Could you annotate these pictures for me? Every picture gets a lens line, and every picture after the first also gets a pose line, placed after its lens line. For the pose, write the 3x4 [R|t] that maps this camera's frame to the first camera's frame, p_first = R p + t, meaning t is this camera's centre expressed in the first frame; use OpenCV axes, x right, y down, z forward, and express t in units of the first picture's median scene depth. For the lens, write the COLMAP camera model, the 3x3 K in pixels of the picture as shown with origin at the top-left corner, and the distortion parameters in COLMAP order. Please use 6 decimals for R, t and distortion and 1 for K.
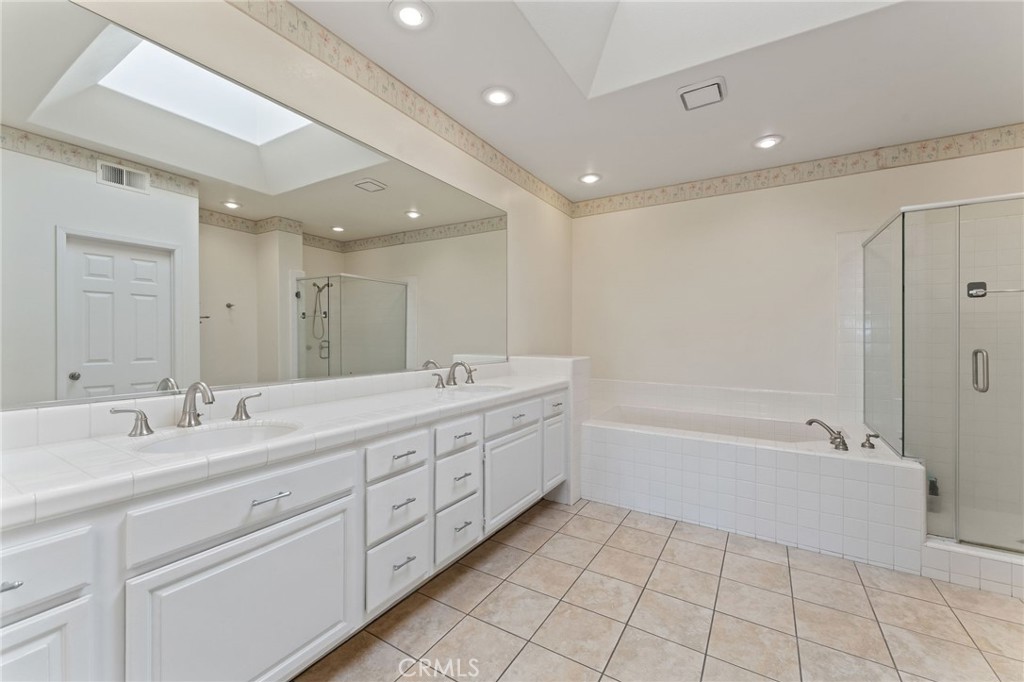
lens RADIAL K [[413.3, 0, 511.8], [0, 413.3, 336.5], [0, 0, 1]] dist [-0.001135, -0.000015]
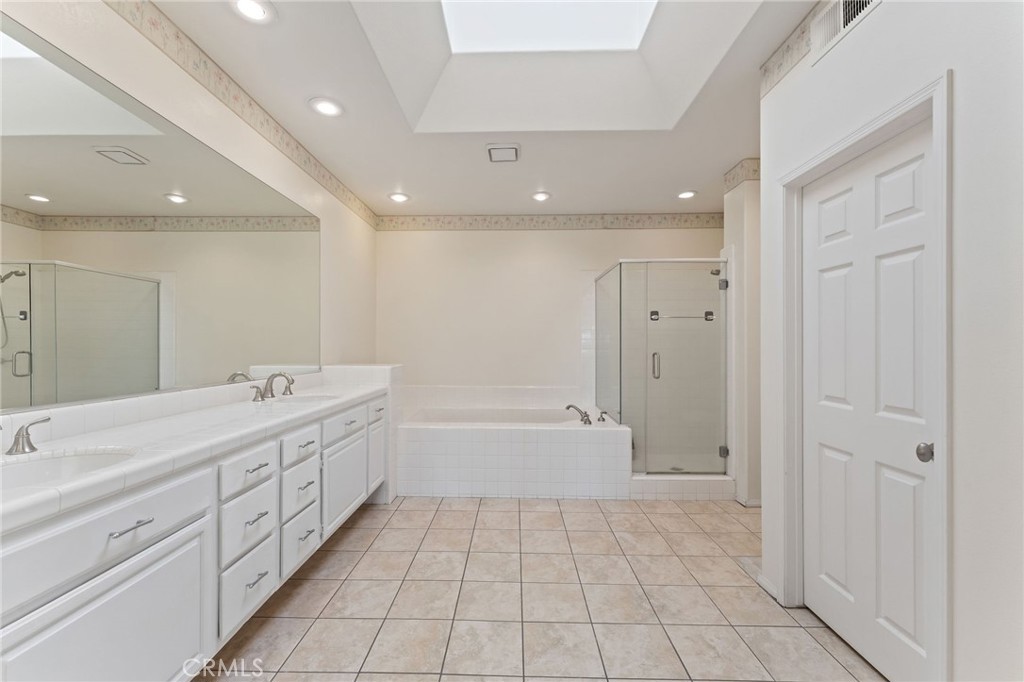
lens RADIAL K [[403.7, 0, 511.1], [0, 403.7, 346.3], [0, 0, 1]] dist [-0.000271, 0.000077]
pose [[0.863375, -0.003894, 0.504548, -0.149957], [0.002846, 0.999992, 0.002849, -0.000165], [-0.504555, -0.001024, 0.863379, -0.078959]]
